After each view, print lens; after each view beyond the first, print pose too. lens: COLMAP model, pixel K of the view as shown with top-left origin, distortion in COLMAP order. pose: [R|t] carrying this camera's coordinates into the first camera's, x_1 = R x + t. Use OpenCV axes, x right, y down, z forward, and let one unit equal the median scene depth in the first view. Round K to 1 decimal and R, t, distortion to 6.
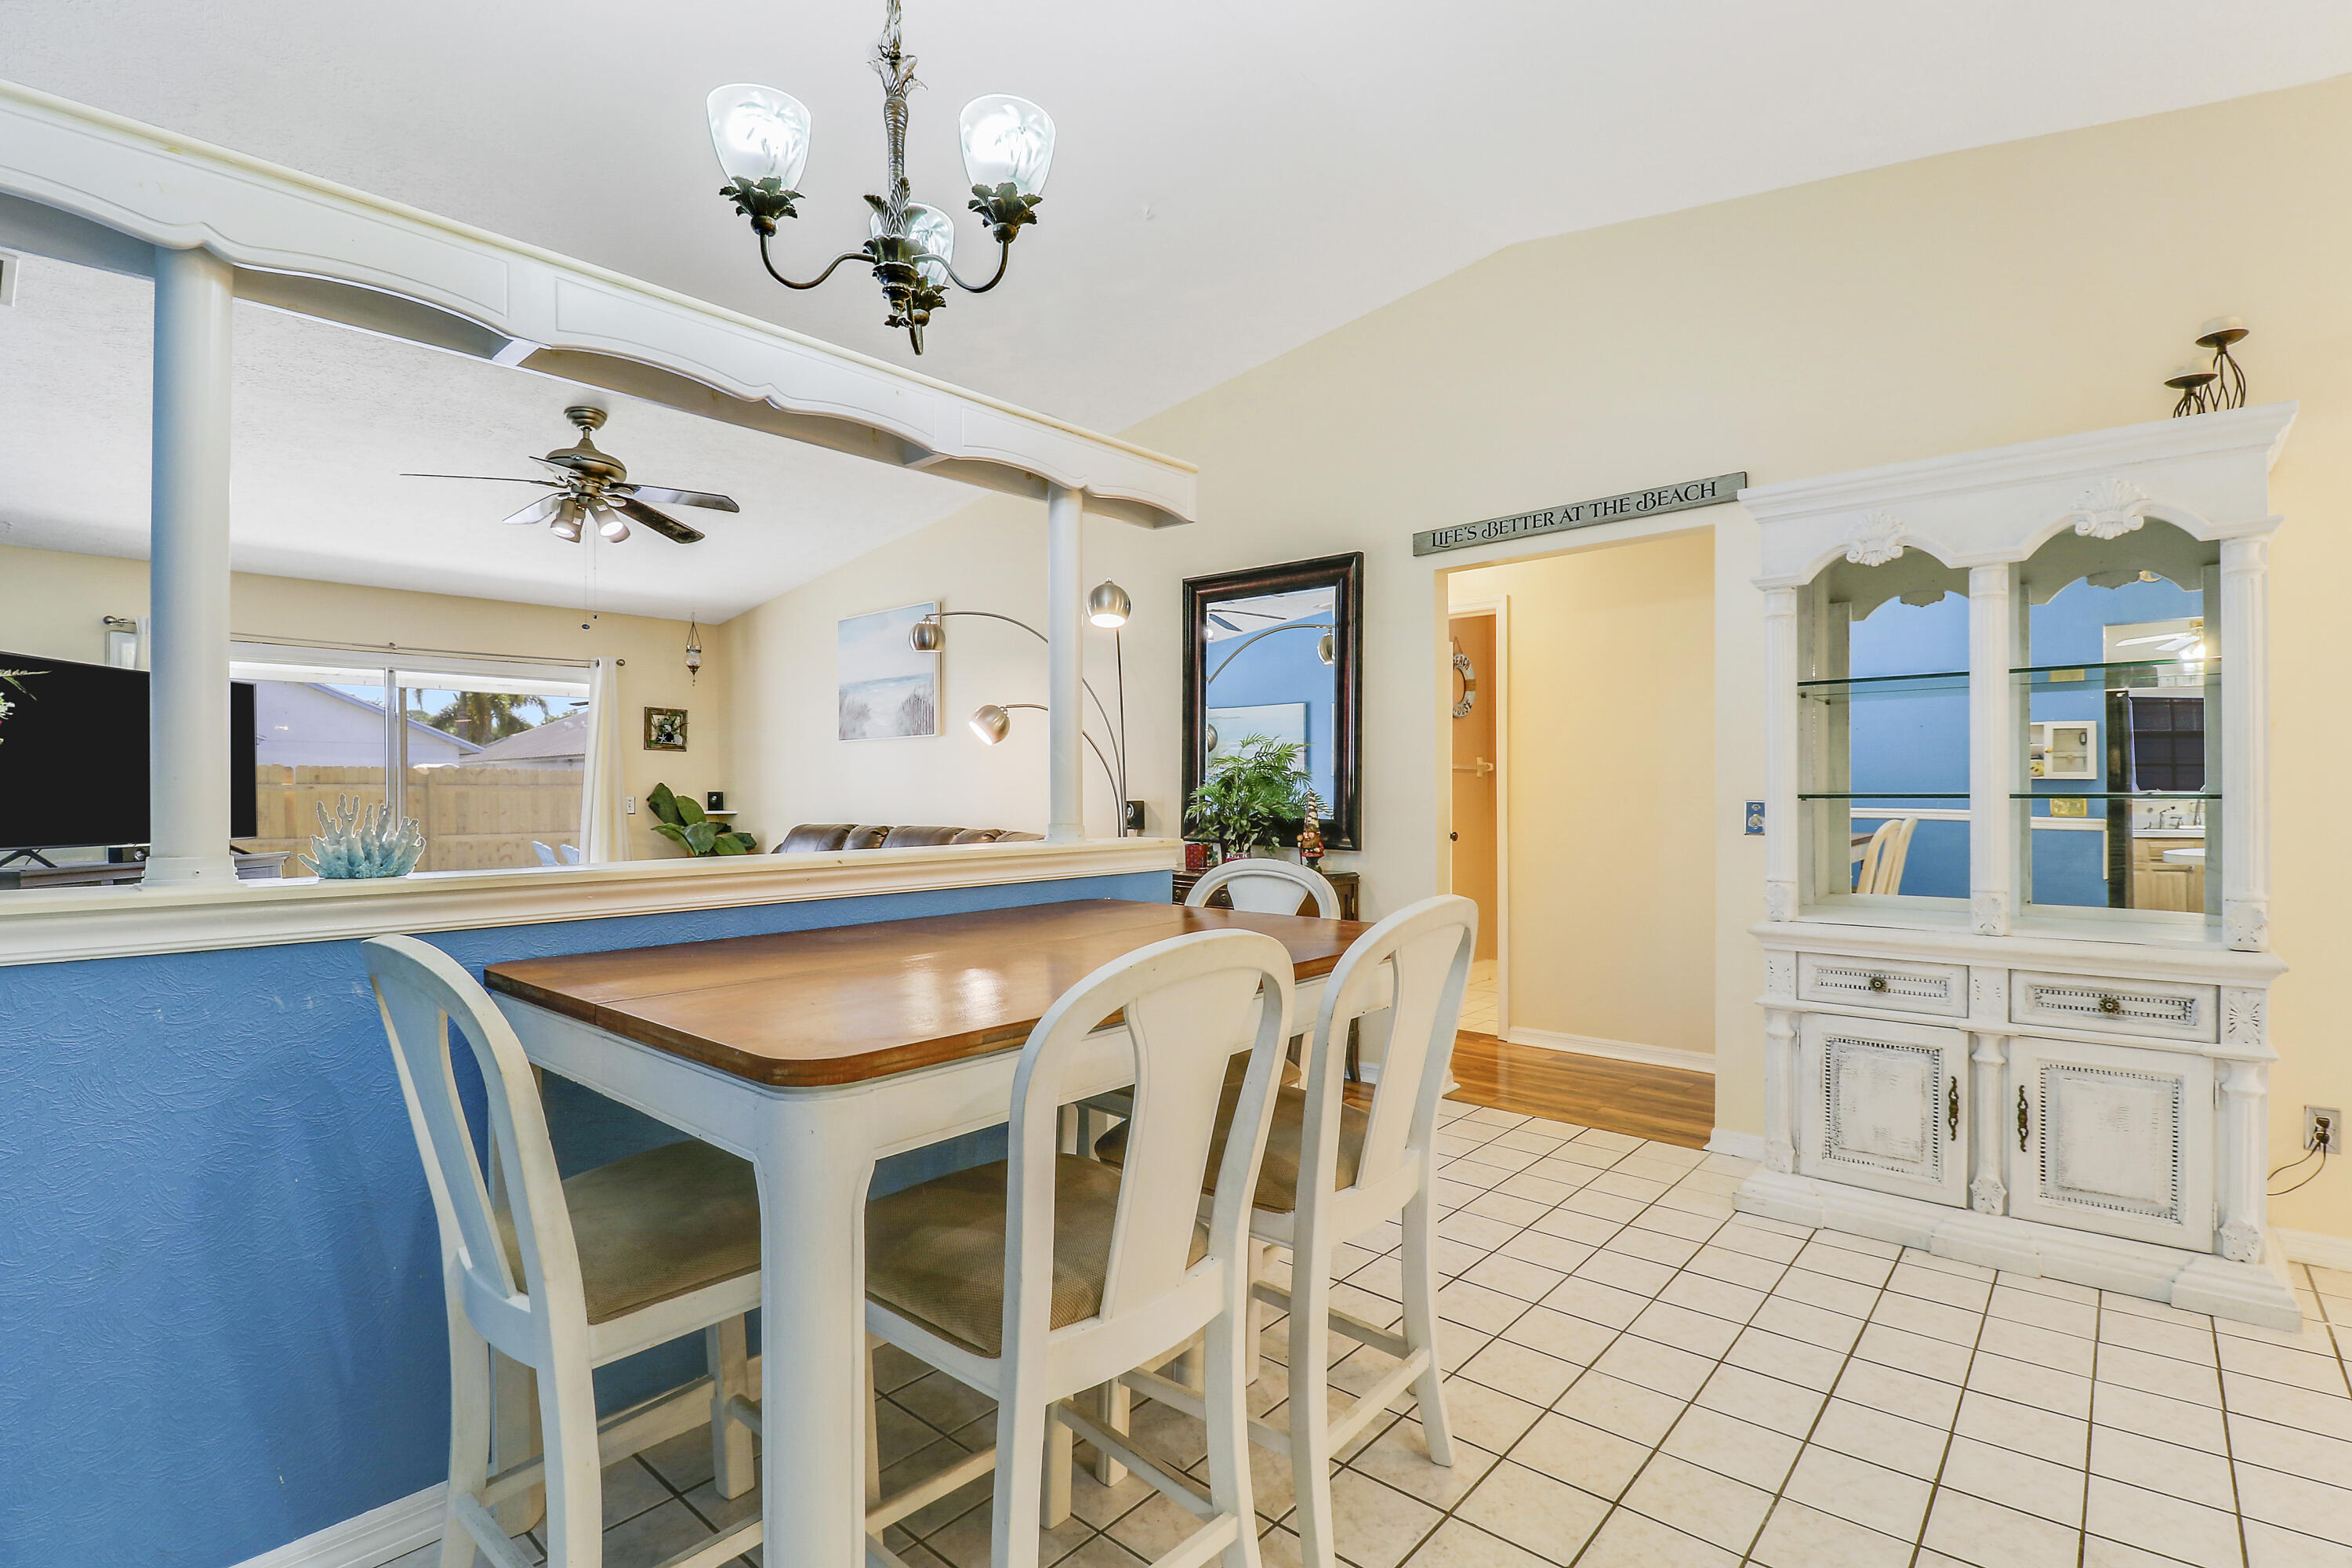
lens RADIAL K [[1097.6, 0, 1172.8], [0, 1097.6, 789.1], [0, 0, 1]] dist [0.008604, -0.005859]
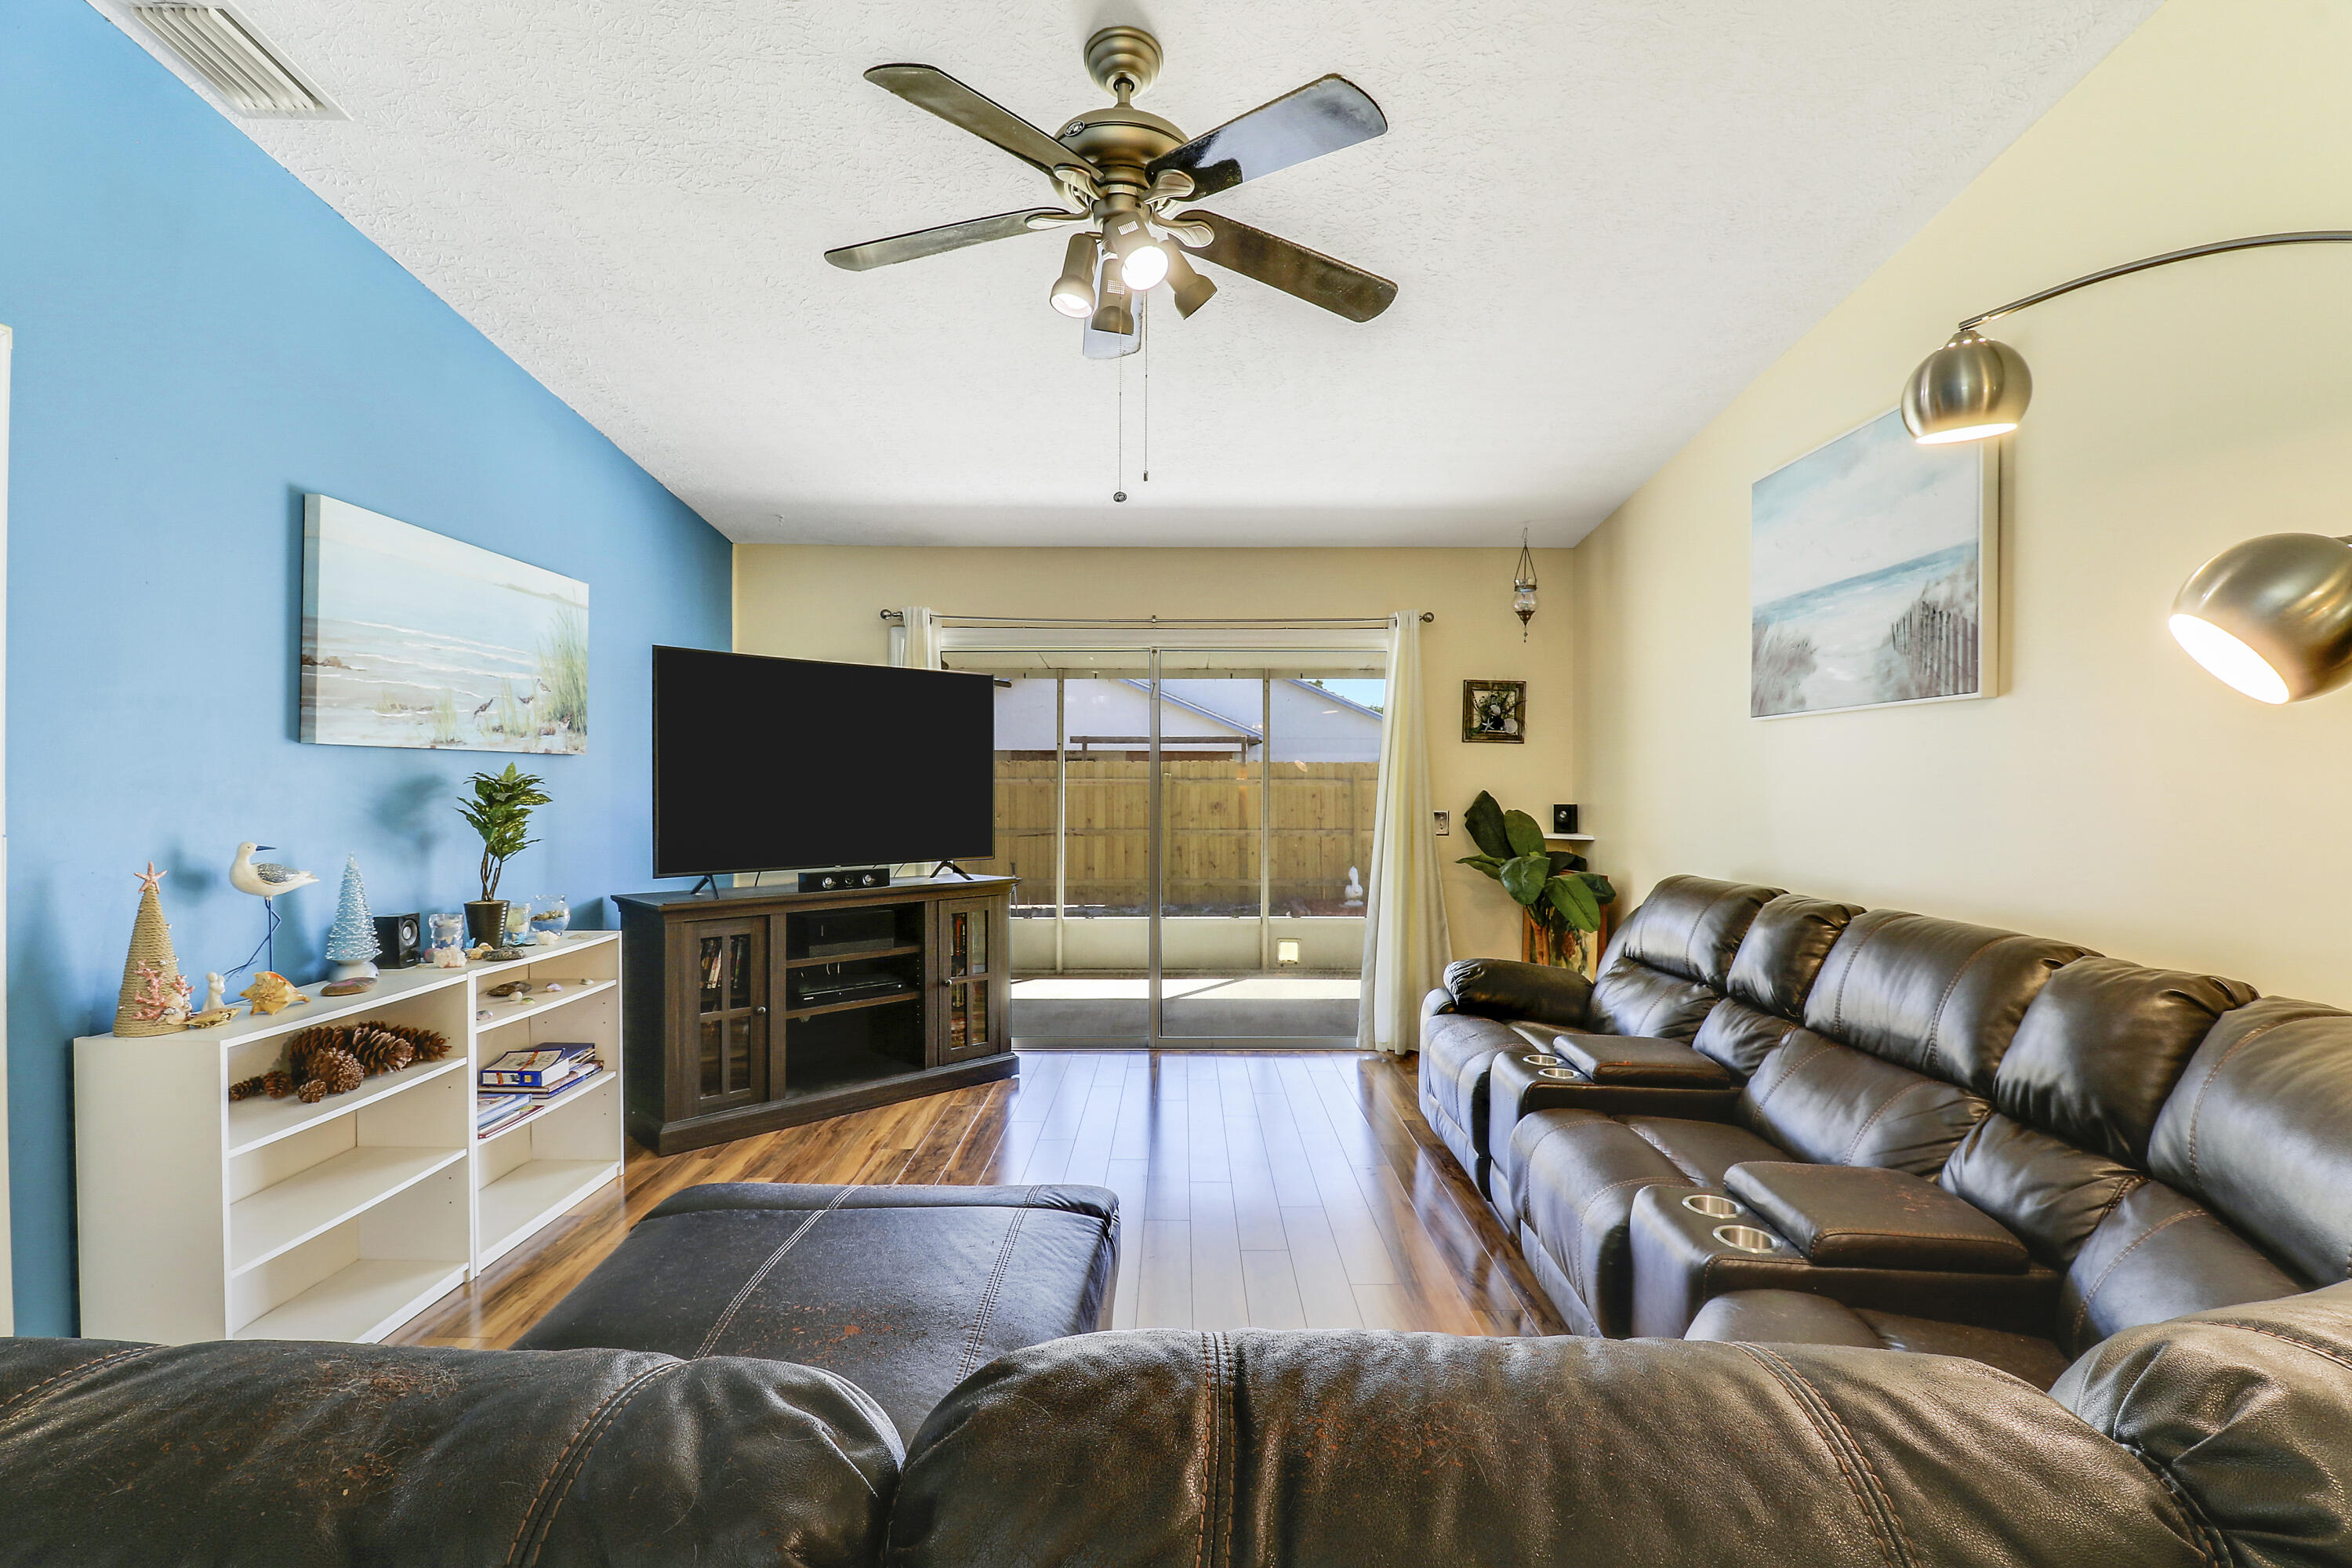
lens RADIAL K [[1097.6, 0, 1187.8], [0, 1097.6, 788.7], [0, 0, 1]] dist [0.008604, -0.005859]
pose [[0.676443, 0.012252, -0.736393, -0.094495], [-0.004236, 0.999910, 0.012746, -0.015094], [0.736483, -0.005503, 0.676433, 0.418406]]
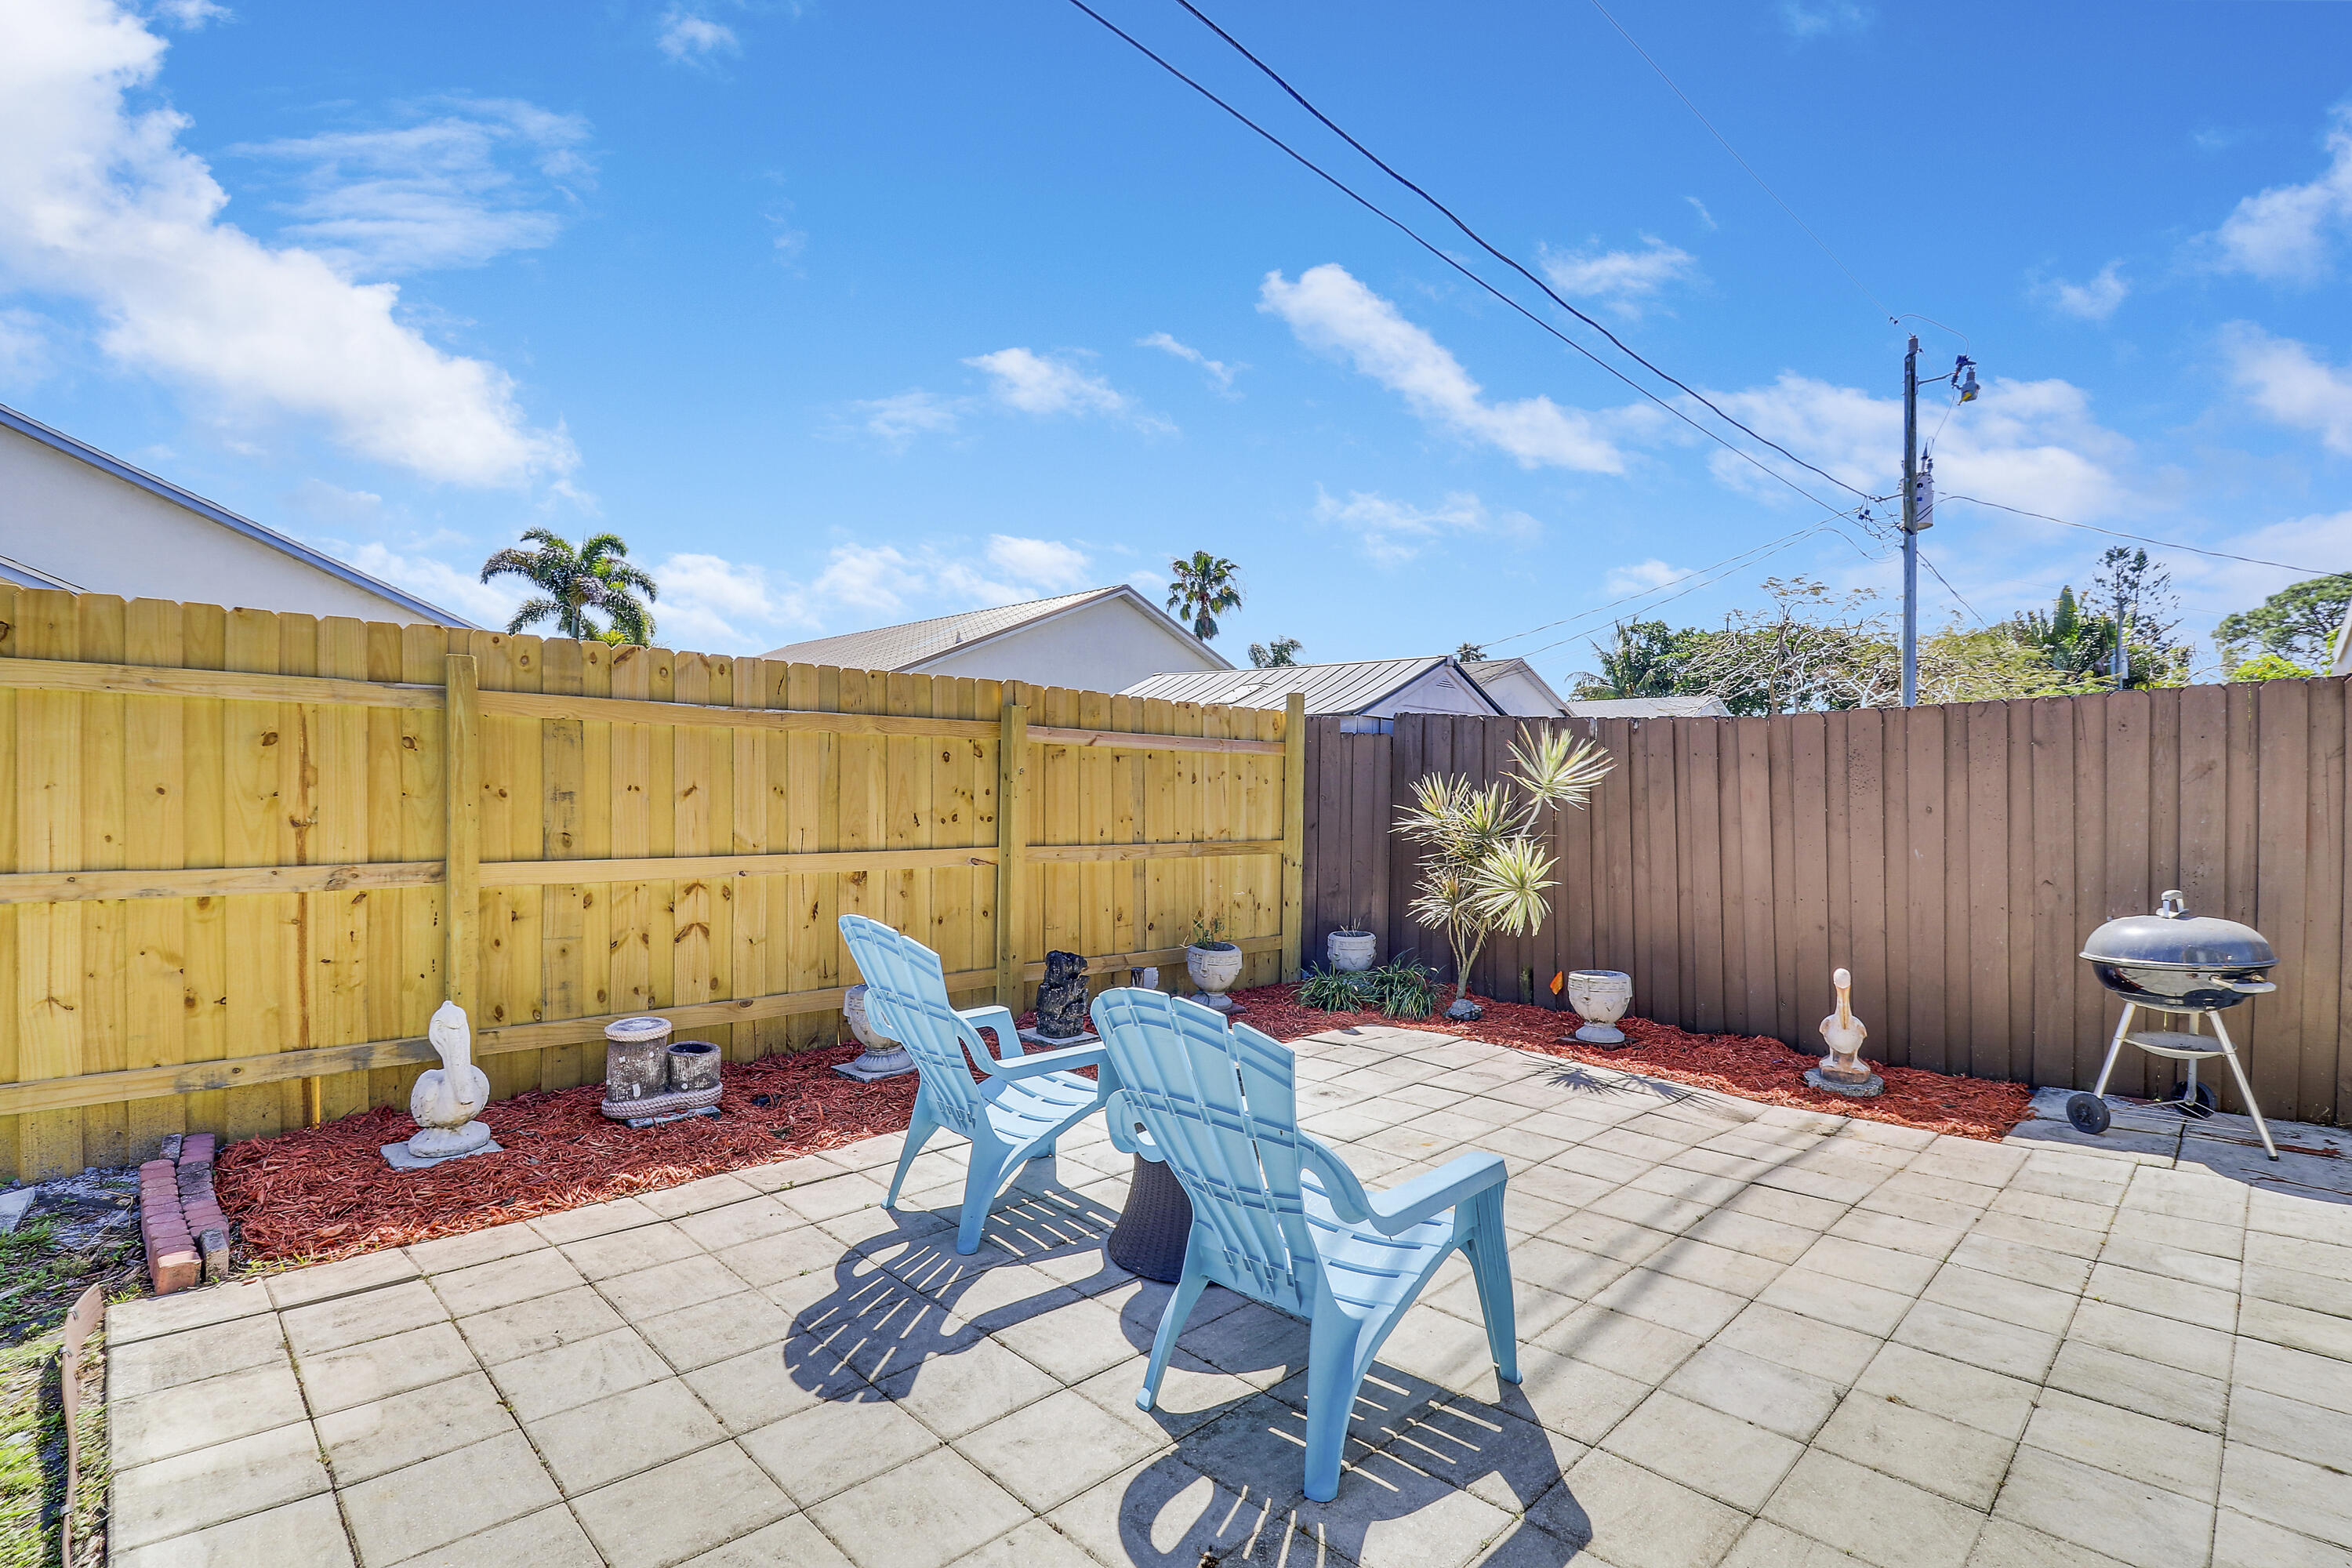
lens RADIAL K [[1097.6, 0, 1175.7], [0, 1097.6, 787.3], [0, 0, 1]] dist [0.008604, -0.005859]
pose [[0.997424, 0.003453, -0.071644, -0.878894], [-0.004548, 0.999875, -0.015124, 0.048251], [0.071583, 0.015411, 0.997316, 1.370577]]
